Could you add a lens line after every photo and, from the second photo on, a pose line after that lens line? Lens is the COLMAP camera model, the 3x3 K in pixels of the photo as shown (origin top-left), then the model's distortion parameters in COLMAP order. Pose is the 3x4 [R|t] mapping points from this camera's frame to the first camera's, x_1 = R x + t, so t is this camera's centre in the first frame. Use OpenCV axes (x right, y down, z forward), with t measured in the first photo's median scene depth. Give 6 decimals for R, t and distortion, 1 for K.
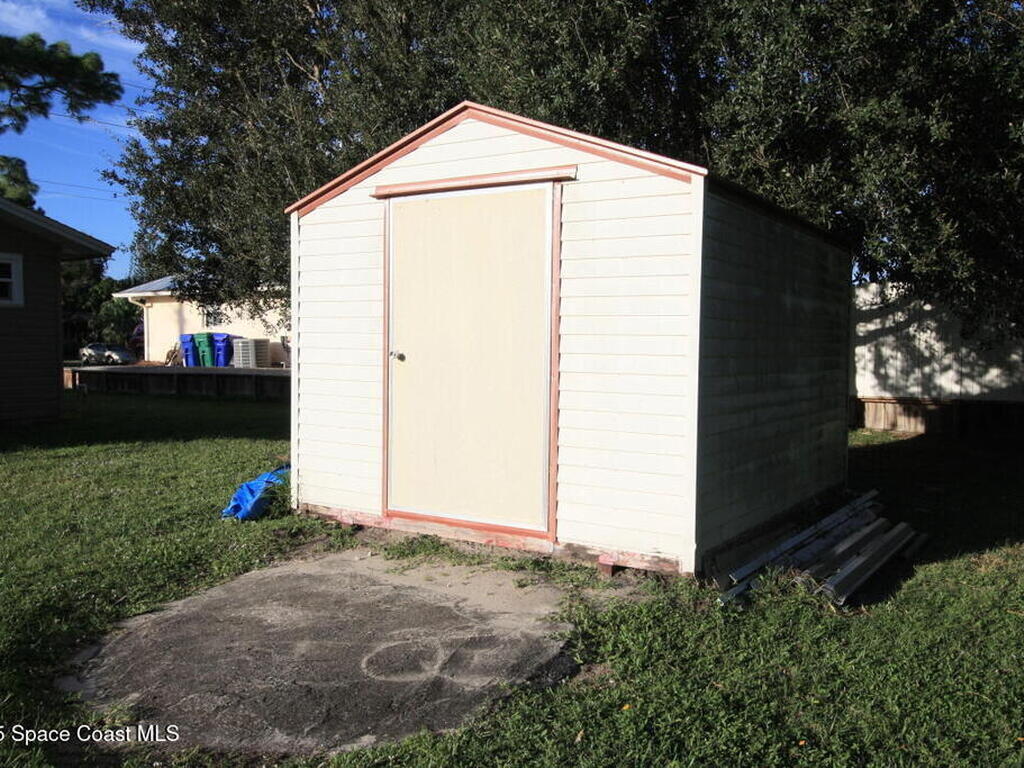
lens RADIAL K [[883.9, 0, 510.8], [0, 883.9, 385.4], [0, 0, 1]] dist [-0.012077, -0.001690]
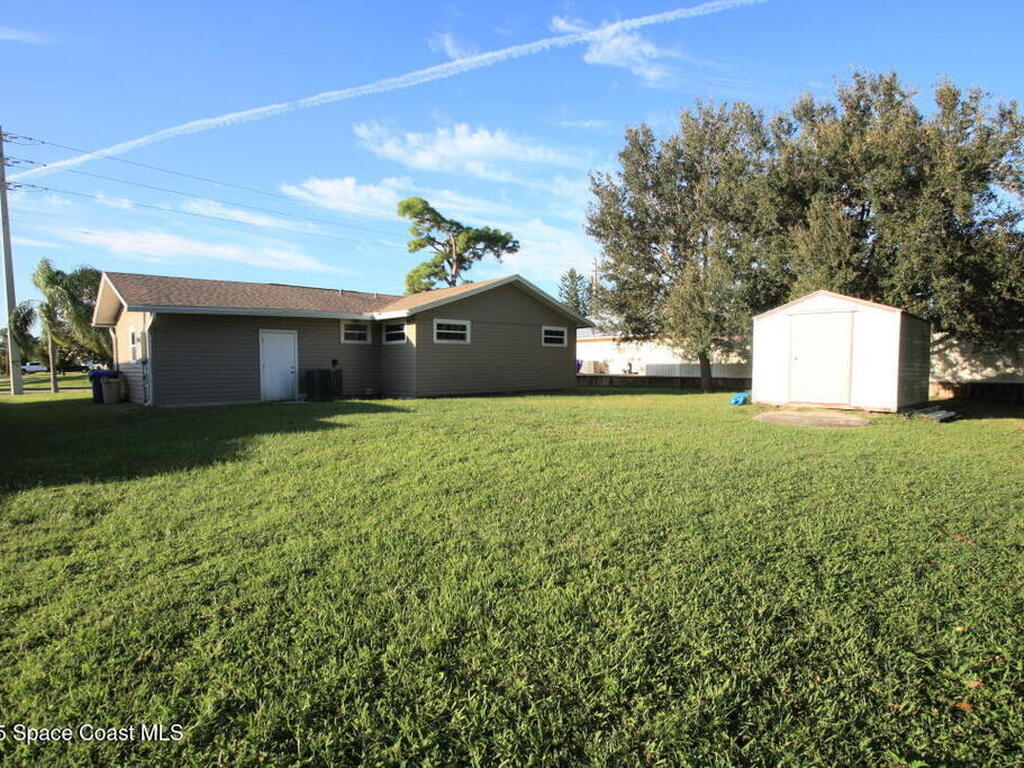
lens RADIAL K [[529.2, 0, 514.3], [0, 529.2, 382.4], [0, 0, 1]] dist [-0.012876, 0.002564]
pose [[0.972867, 0.003974, -0.231331, -0.340842], [-0.008701, 0.999774, -0.019418, 0.054990], [0.231201, 0.020904, 0.972681, -0.621477]]
